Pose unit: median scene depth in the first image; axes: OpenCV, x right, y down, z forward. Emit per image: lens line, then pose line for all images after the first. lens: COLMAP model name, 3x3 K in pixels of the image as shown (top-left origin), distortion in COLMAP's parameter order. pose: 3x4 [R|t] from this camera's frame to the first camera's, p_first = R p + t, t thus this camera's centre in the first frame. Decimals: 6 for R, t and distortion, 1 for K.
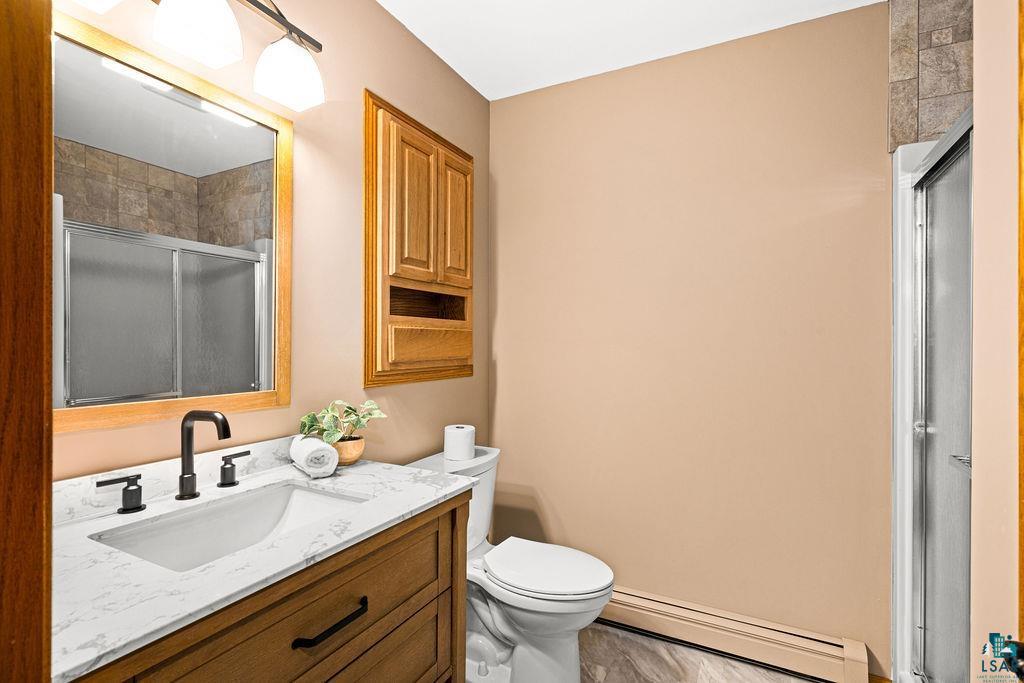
lens RADIAL K [[487.9, 0, 511.4], [0, 487.9, 347.8], [0, 0, 1]] dist [0.000565, 0.000857]
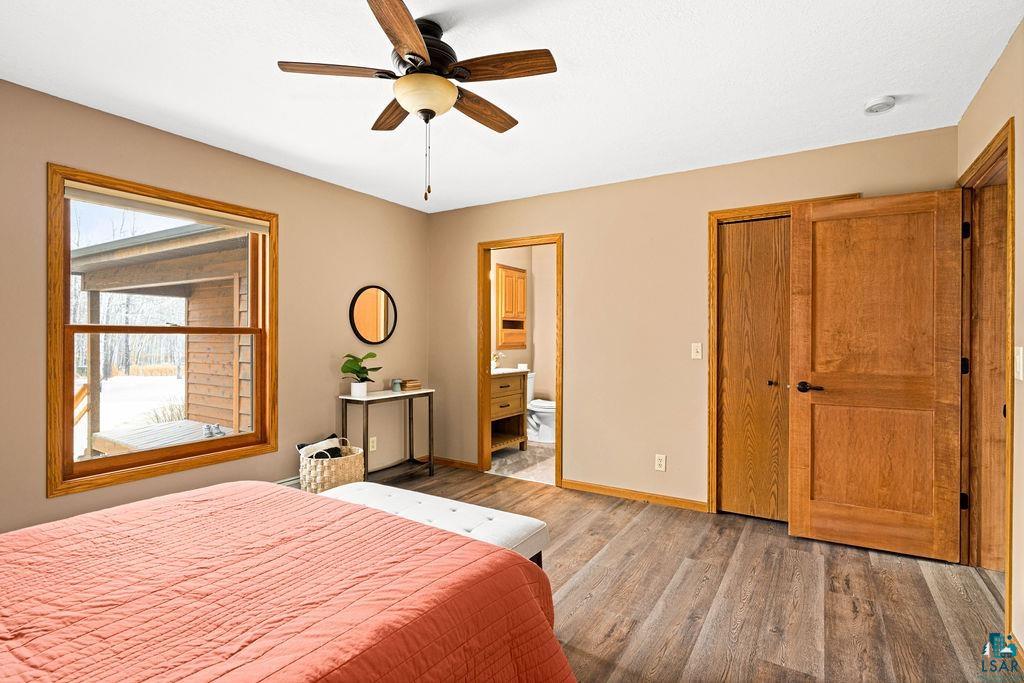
lens RADIAL K [[499.7, 0, 512.0], [0, 499.7, 341.5], [0, 0, 1]] dist [0.000817, 0.000981]
pose [[0.996555, 0.000436, -0.082929, 0.093078], [-0.000272, 0.999998, 0.001986, 0.011746], [0.082930, -0.001957, 0.996553, -2.228293]]
